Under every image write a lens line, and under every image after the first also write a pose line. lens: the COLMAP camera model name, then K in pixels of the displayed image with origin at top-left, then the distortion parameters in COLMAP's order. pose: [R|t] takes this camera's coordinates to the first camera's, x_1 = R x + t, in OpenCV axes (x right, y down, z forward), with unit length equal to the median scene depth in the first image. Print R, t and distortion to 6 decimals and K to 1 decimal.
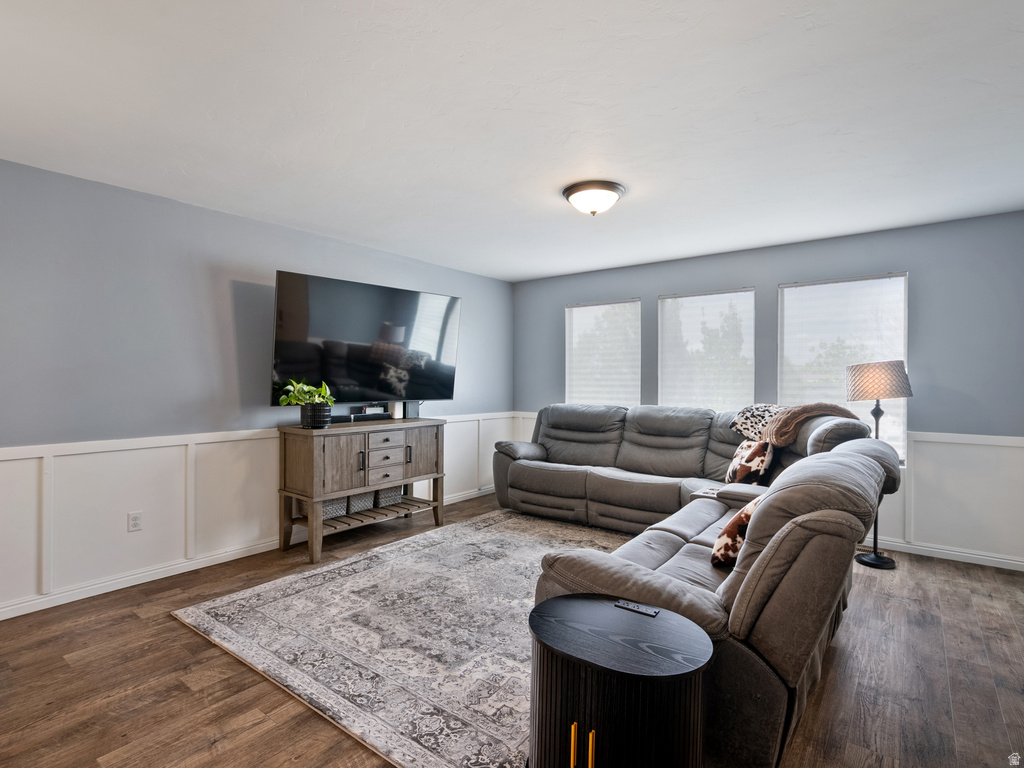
lens RADIAL K [[516.4, 0, 513.3], [0, 516.4, 379.1], [0, 0, 1]] dist [-0.000185, 0.001923]
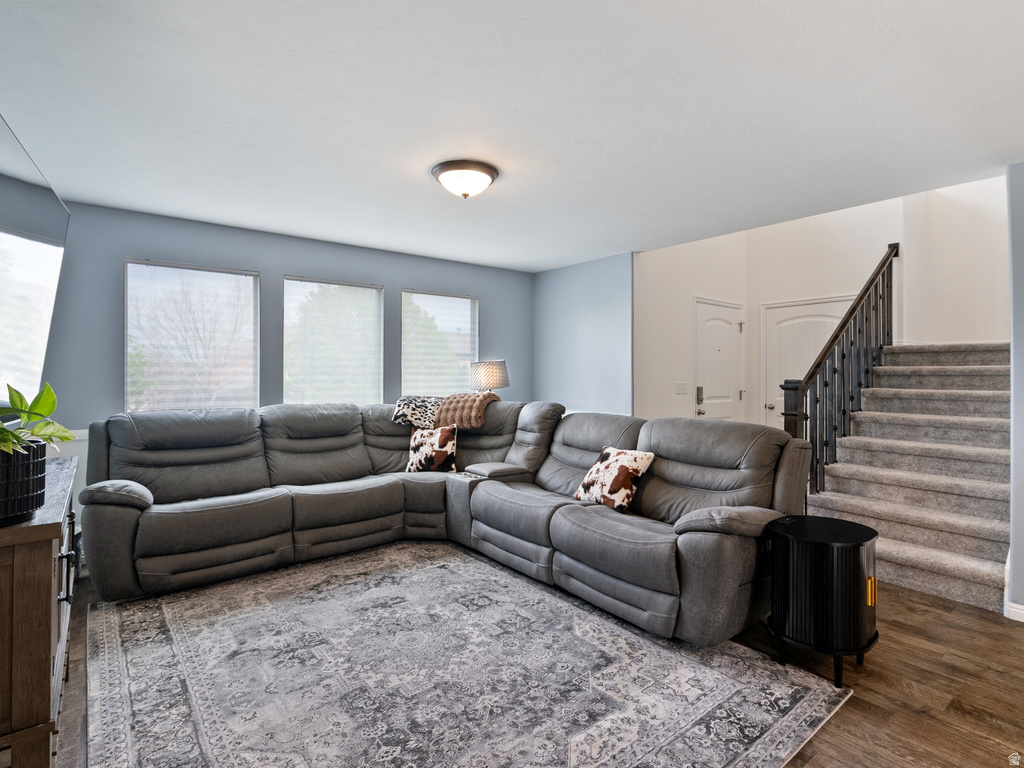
lens RADIAL K [[523.8, 0, 512.0], [0, 523.8, 384.0], [0, 0, 1]] dist [-0.002152, 0.002456]
pose [[0.244065, -0.020542, 0.969541, -0.620126], [-0.003773, 0.999748, 0.022132, -0.002270], [-0.969751, -0.009060, 0.243926, 0.594497]]
